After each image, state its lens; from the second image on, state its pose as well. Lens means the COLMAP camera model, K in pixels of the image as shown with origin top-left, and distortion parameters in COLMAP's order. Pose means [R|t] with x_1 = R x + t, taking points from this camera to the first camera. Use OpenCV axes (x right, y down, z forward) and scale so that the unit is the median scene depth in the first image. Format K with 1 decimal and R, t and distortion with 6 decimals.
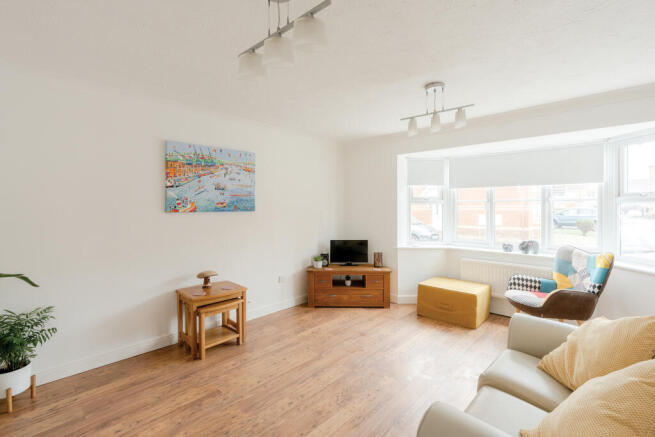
lens RADIAL K [[294.6, 0, 326.8], [0, 294.6, 209.1], [0, 0, 1]] dist [-0.000258, 0.000118]
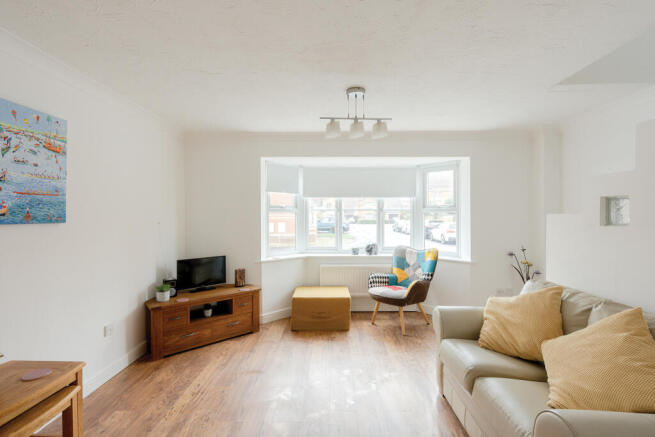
lens RADIAL K [[299.0, 0, 327.5], [0, 299.0, 218.5], [0, 0, 1]] dist [-0.000562, 0.000046]
pose [[0.737965, -0.006230, 0.674811, -0.259482], [0.005219, 0.999980, 0.003524, -0.000462], [-0.674819, 0.000921, 0.737983, 0.232076]]
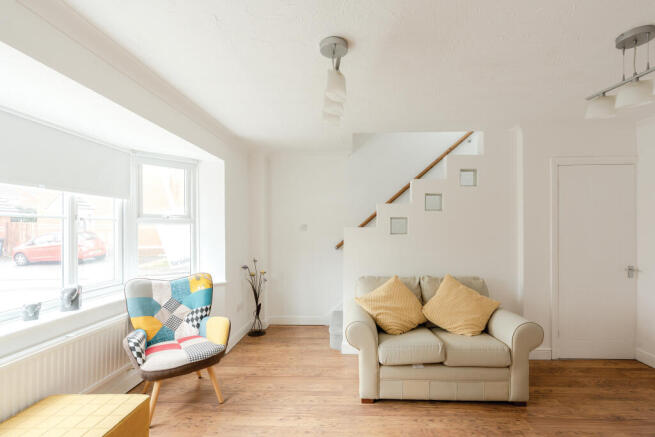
lens RADIAL K [[302.6, 0, 337.8], [0, 302.6, 228.2], [0, 0, 1]] dist [0.000089, 0.000114]
pose [[-0.651383, 0.002907, 0.758744, -0.109795], [0.008201, 0.999961, 0.003209, -0.006164], [-0.758705, 0.008312, -0.651381, 0.998543]]
